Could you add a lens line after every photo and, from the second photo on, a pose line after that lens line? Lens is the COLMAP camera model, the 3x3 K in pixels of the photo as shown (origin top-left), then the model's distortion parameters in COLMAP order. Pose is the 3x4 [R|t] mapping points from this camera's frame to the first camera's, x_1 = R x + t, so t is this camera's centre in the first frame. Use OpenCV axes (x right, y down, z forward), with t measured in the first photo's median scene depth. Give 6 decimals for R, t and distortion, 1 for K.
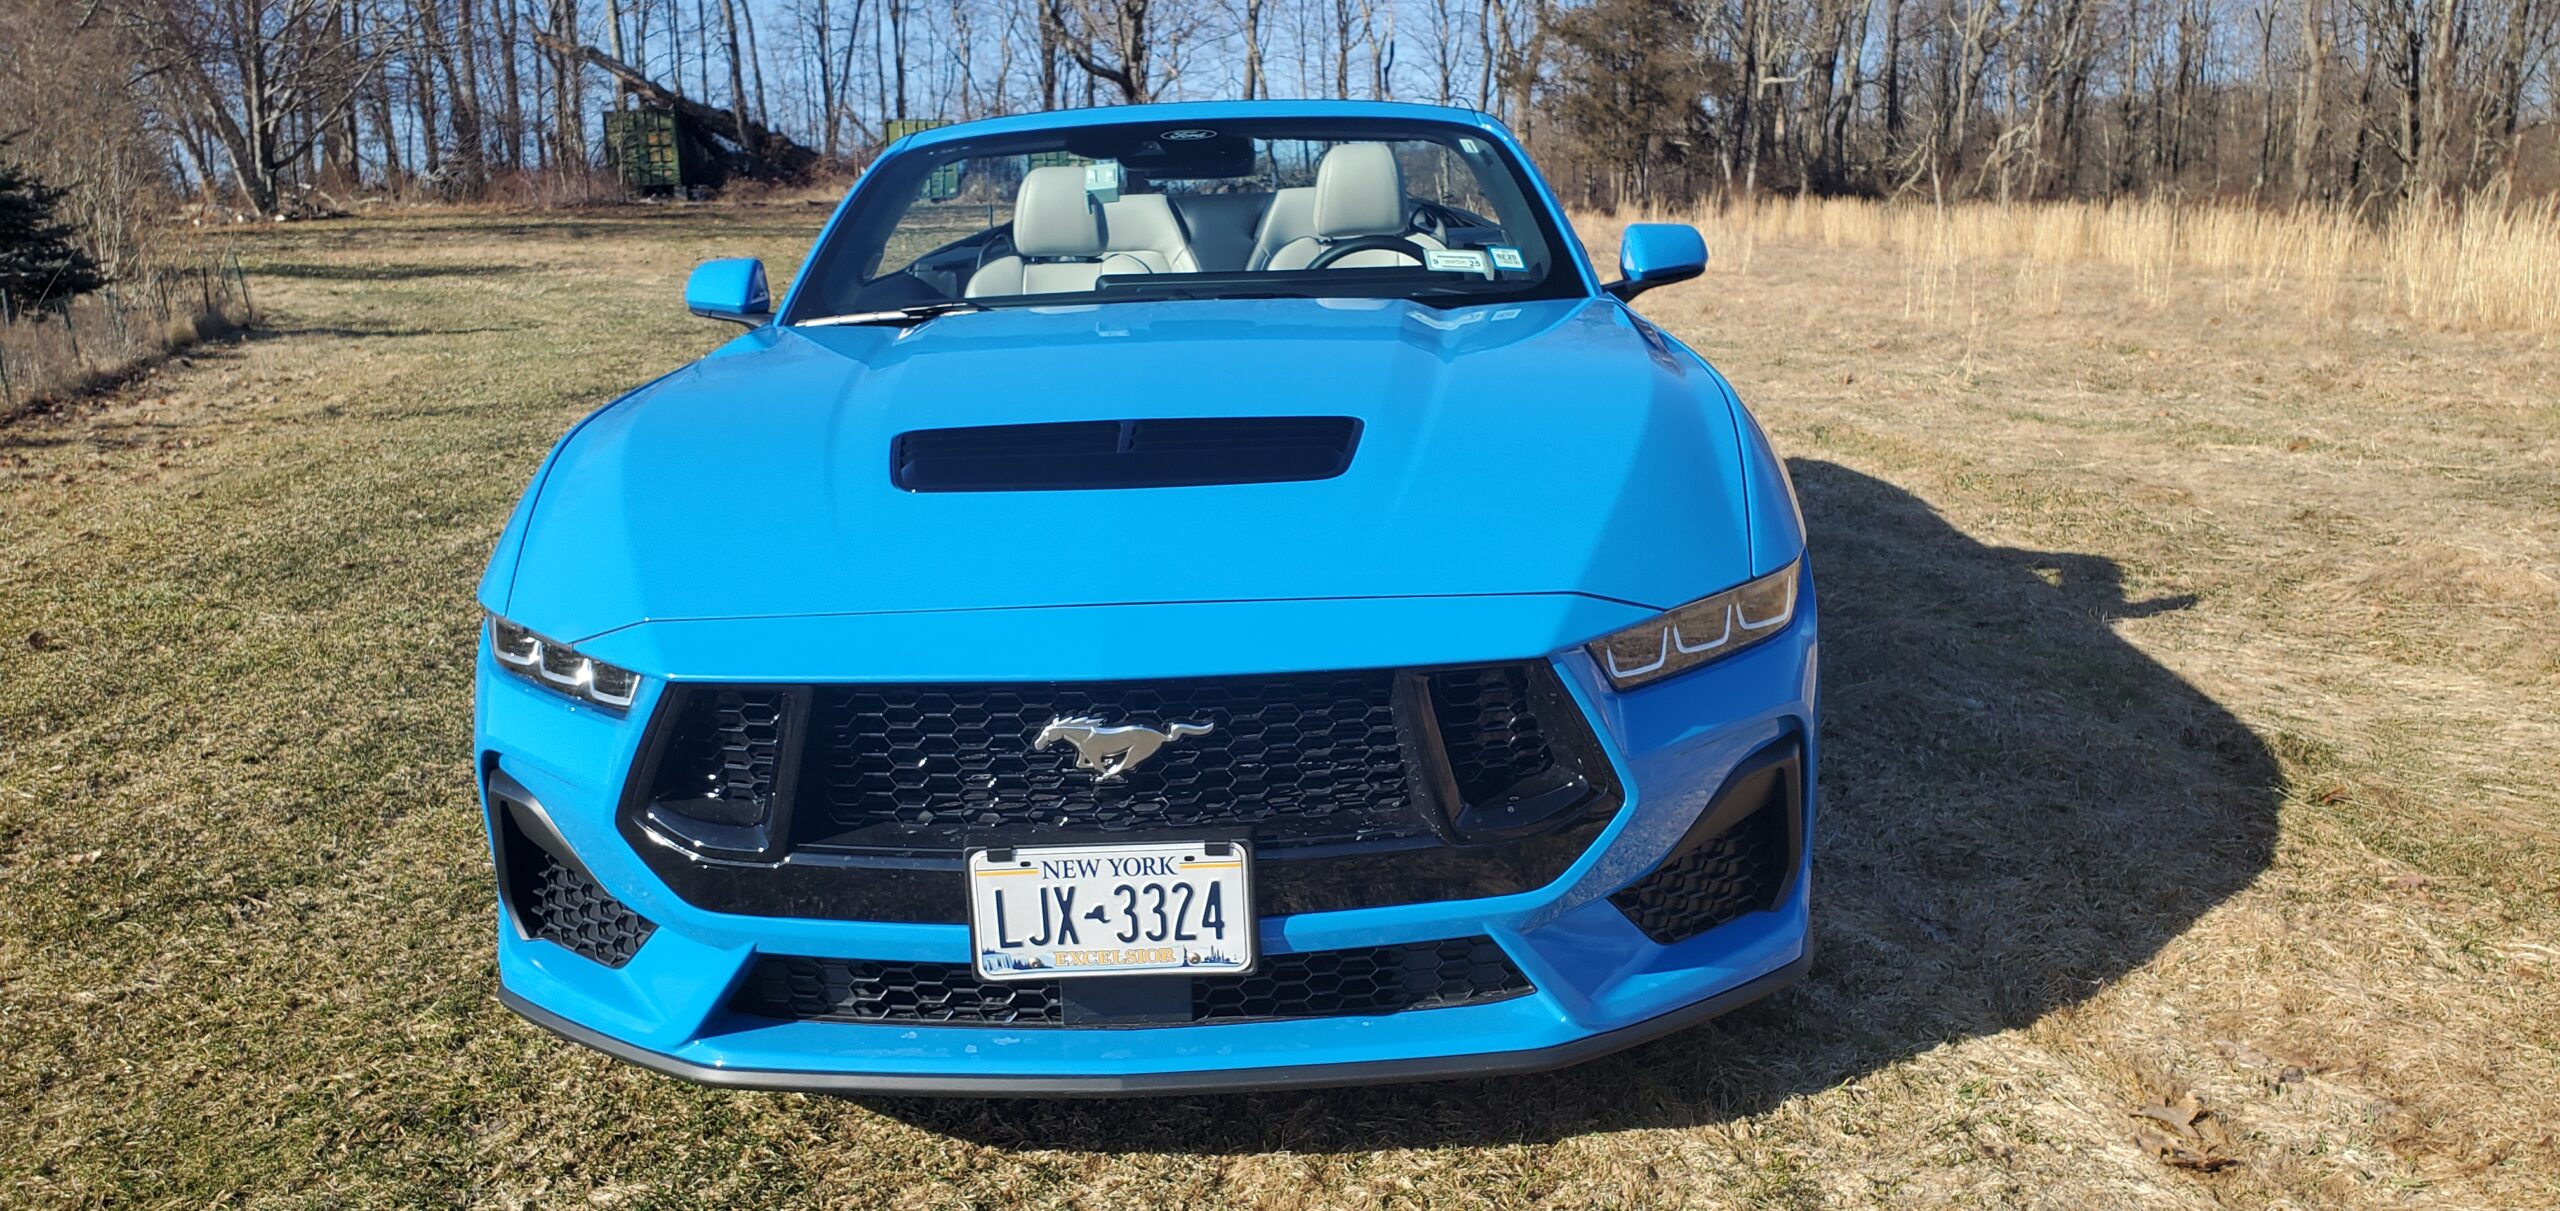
lens RADIAL K [[1989.2, 0, 1259.6], [0, 1989.2, 530.2], [0, 0, 1]] dist [0.011586, 0.014327]
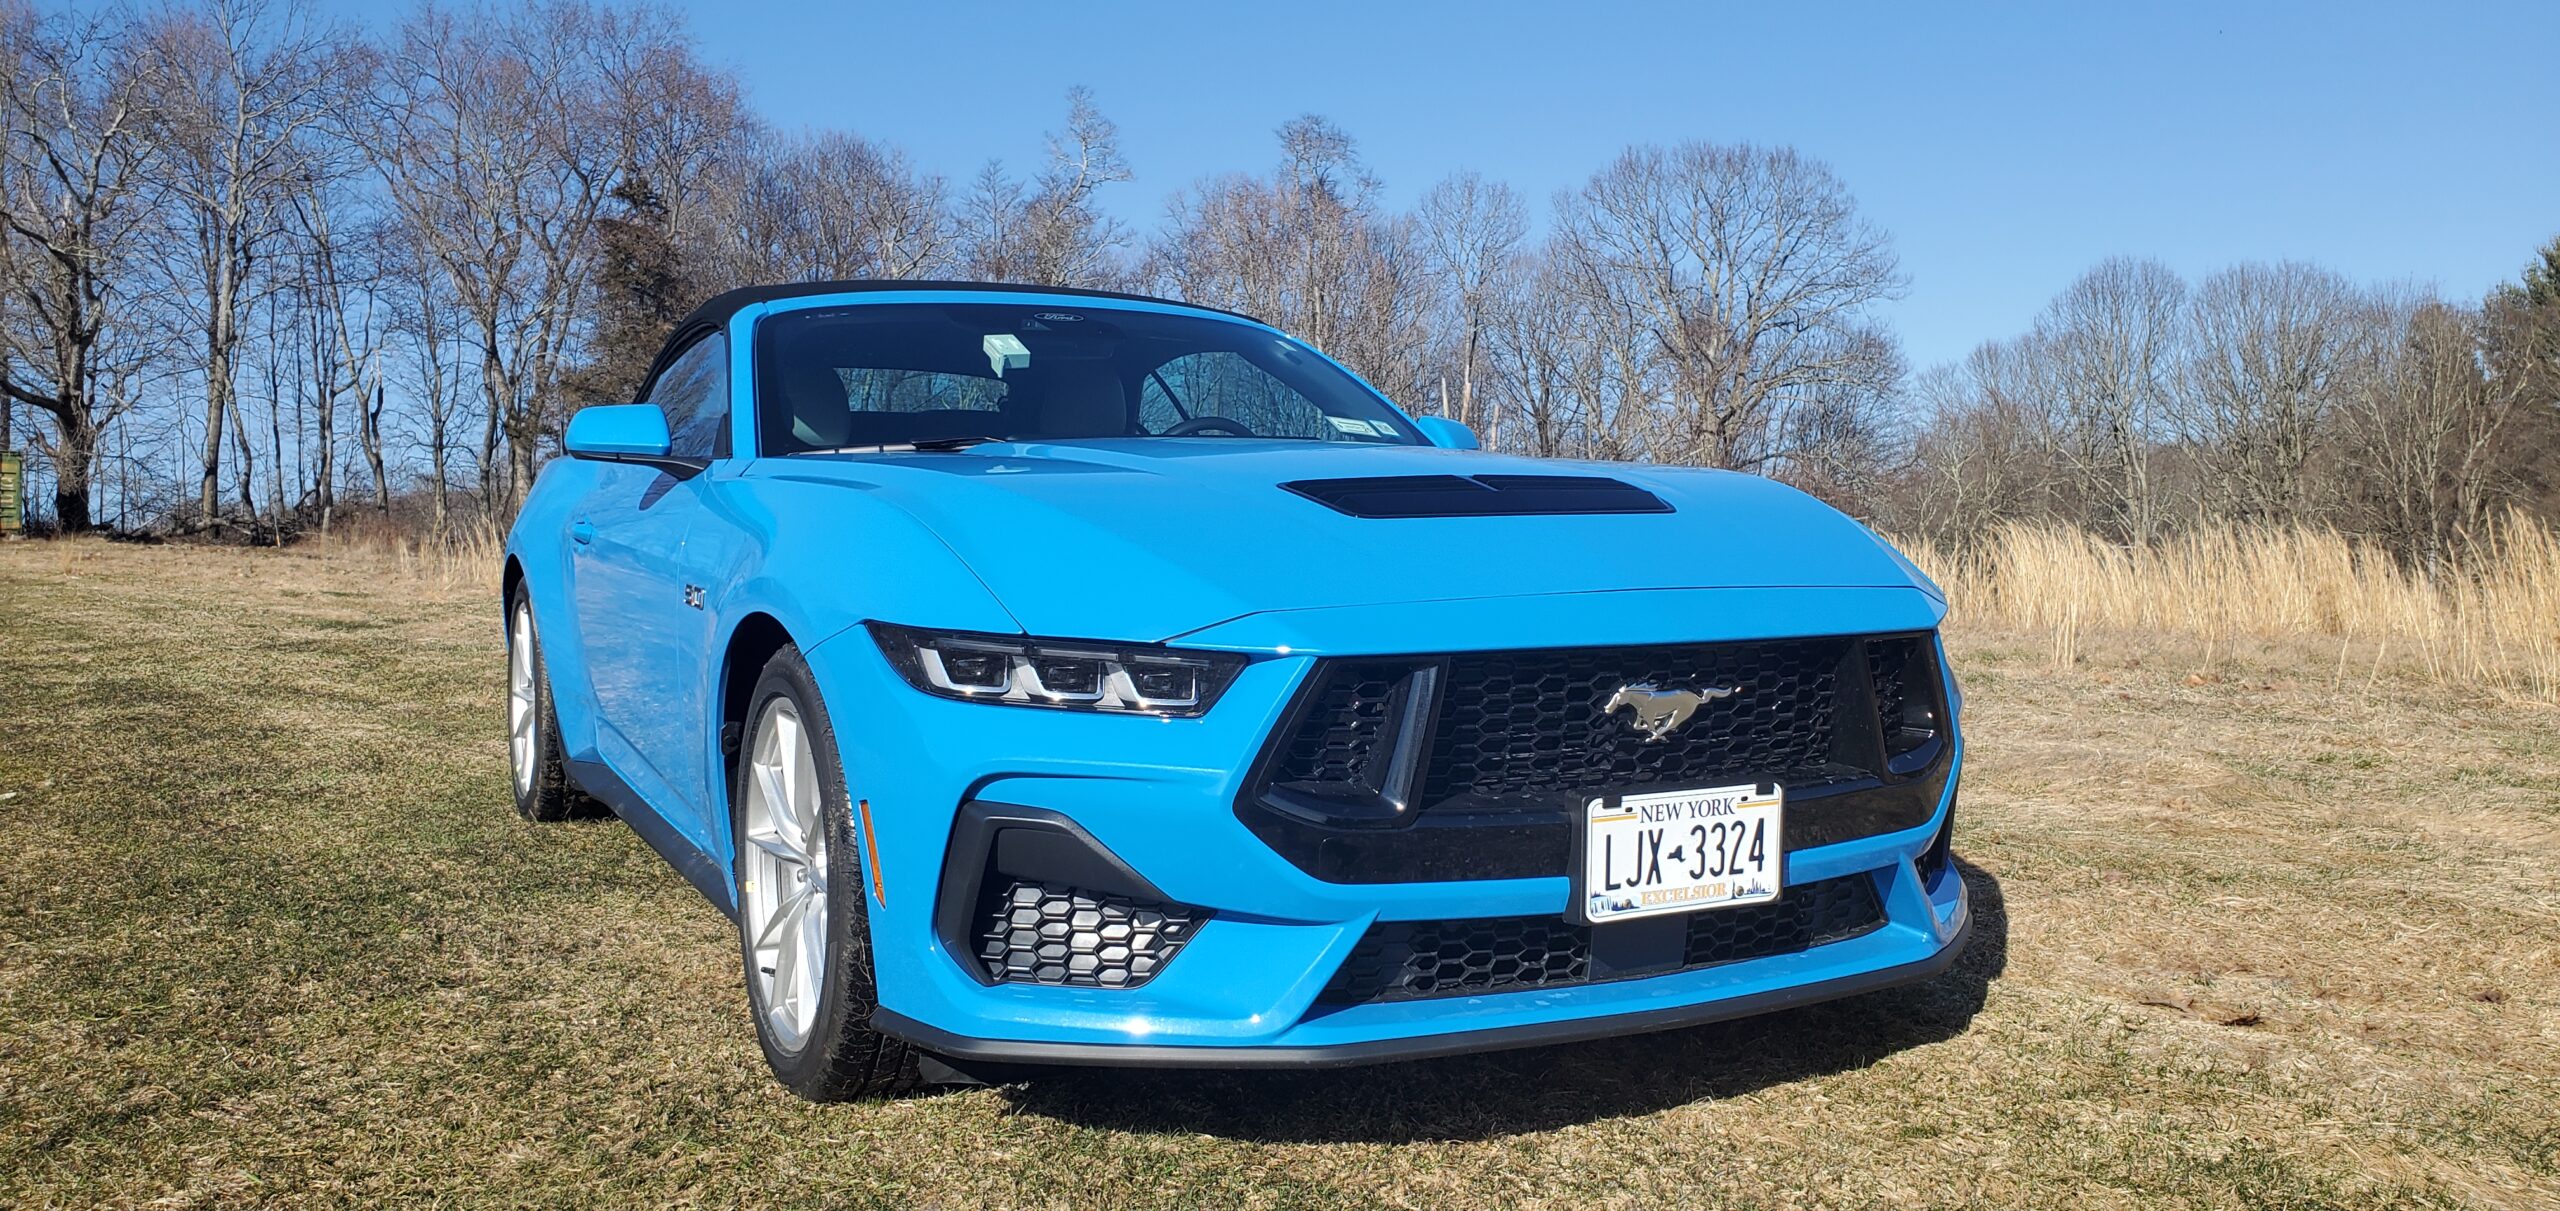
lens RADIAL K [[1936.7, 0, 1234.5], [0, 1936.7, 572.3], [0, 0, 1]] dist [0.079182, -0.118077]
pose [[0.880825, 0.012502, 0.473278, -0.741752], [0.063153, 0.987615, -0.143624, 0.158034], [-0.469212, 0.156396, 0.869126, 0.111574]]
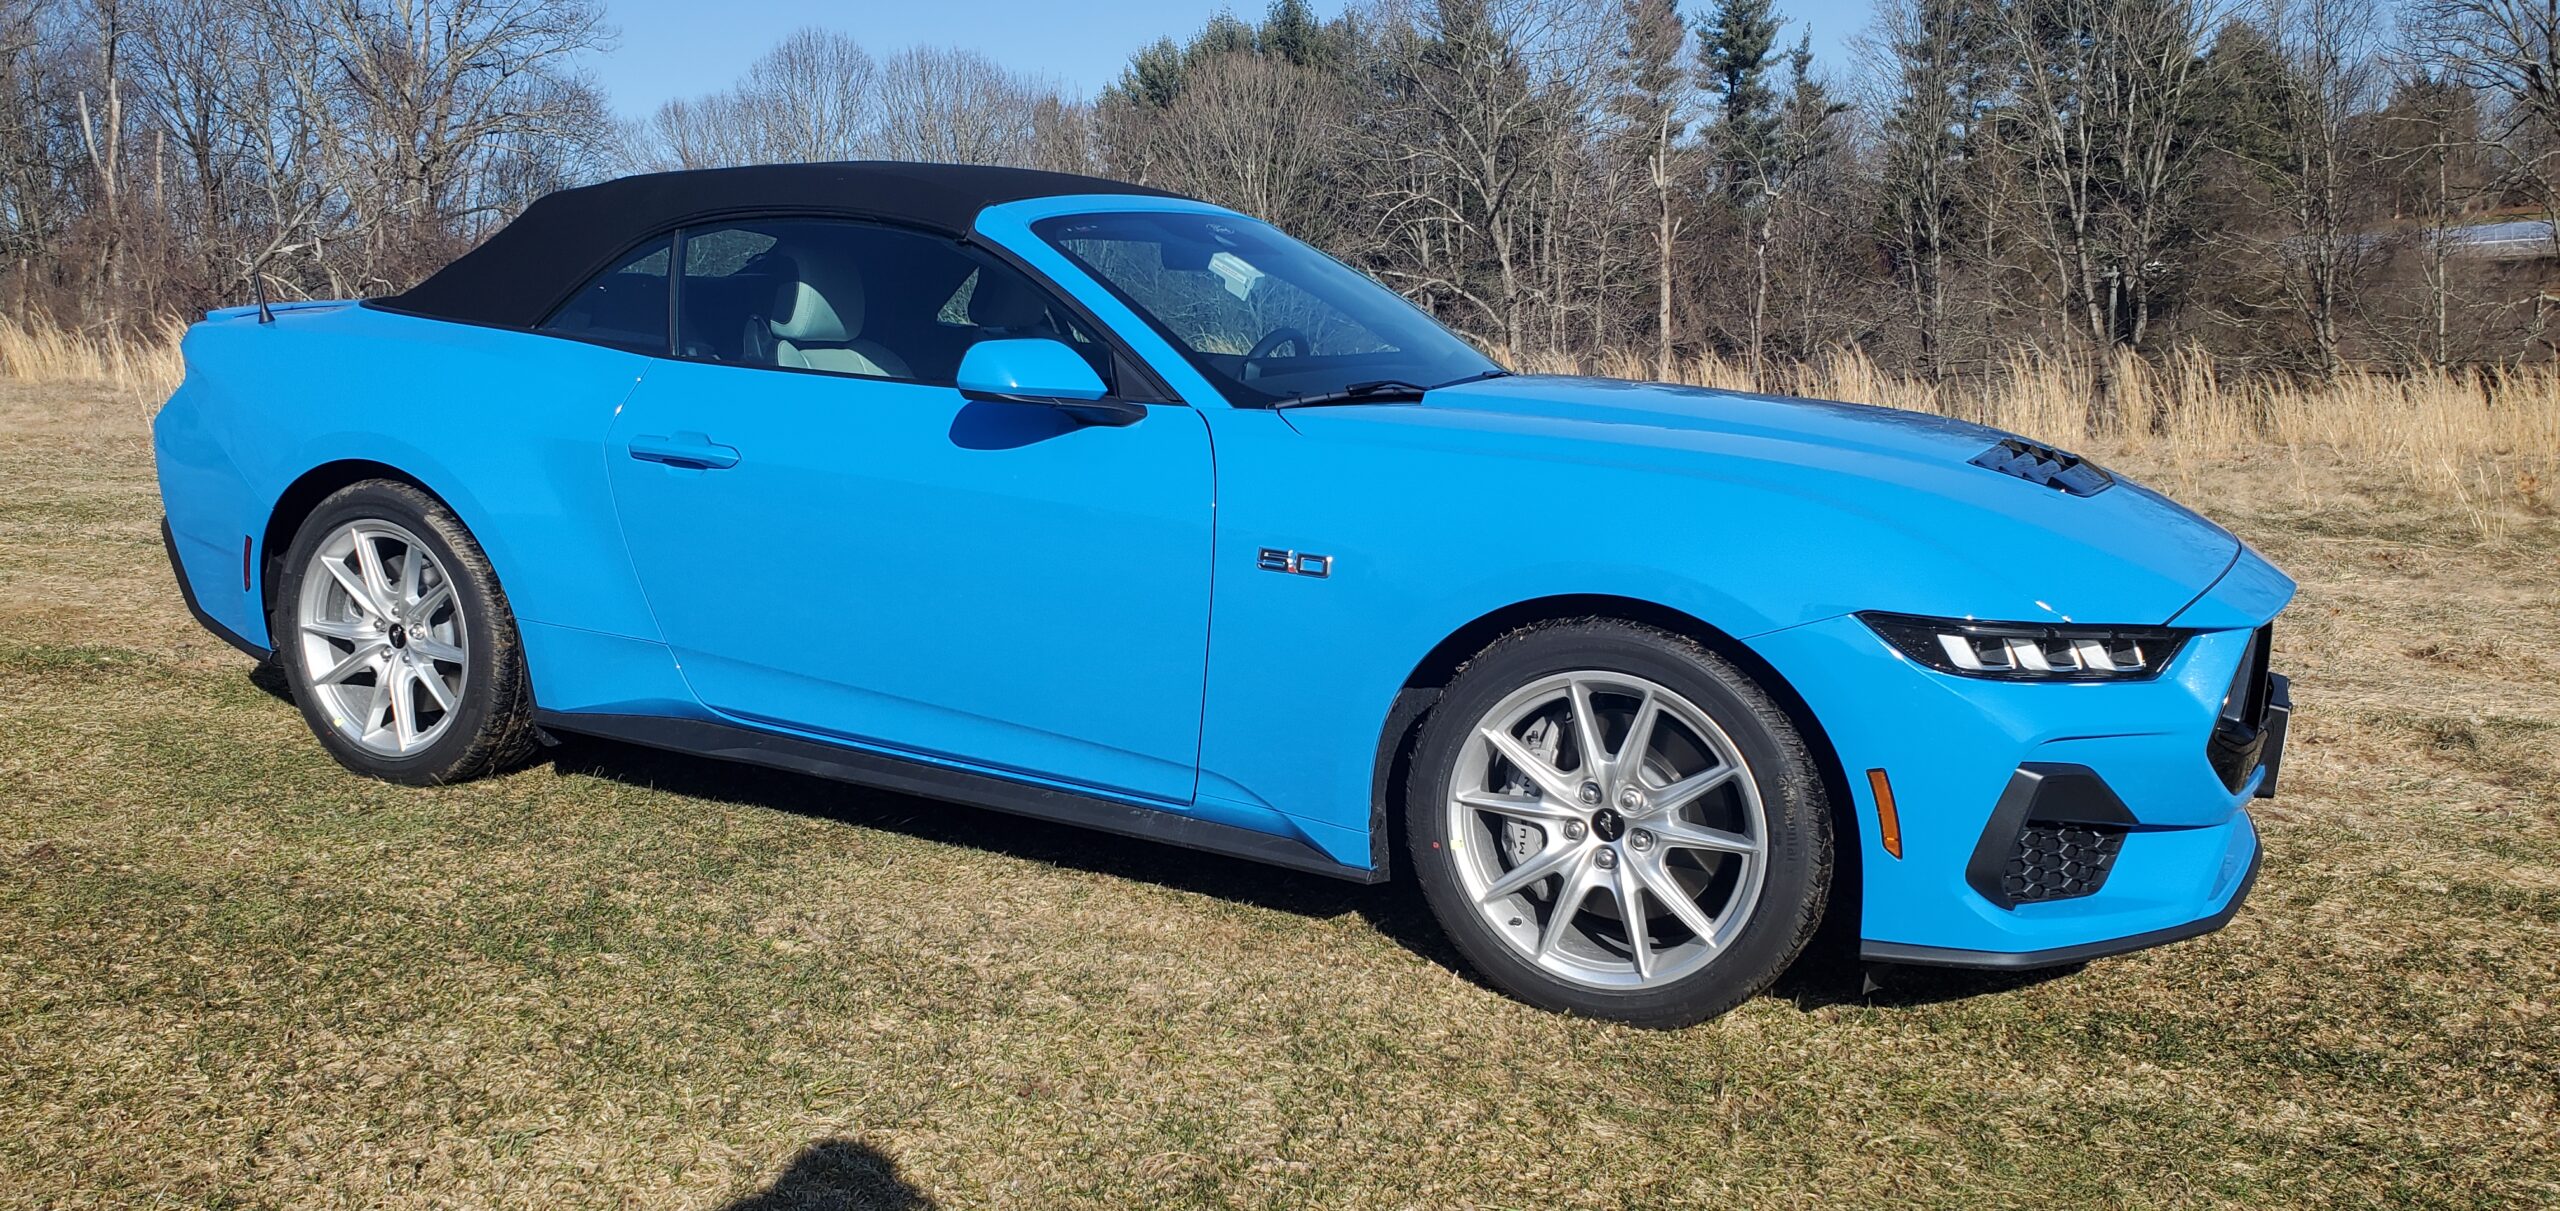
lens RADIAL K [[1974.7, 0, 1214.3], [0, 1974.7, 605.6], [0, 0, 1]] dist [-0.001536, -0.000340]
pose [[0.421683, -0.105518, 0.900583, -1.673728], [0.125355, 0.990453, 0.057353, -0.101210], [-0.898036, 0.088708, 0.430885, 0.956475]]
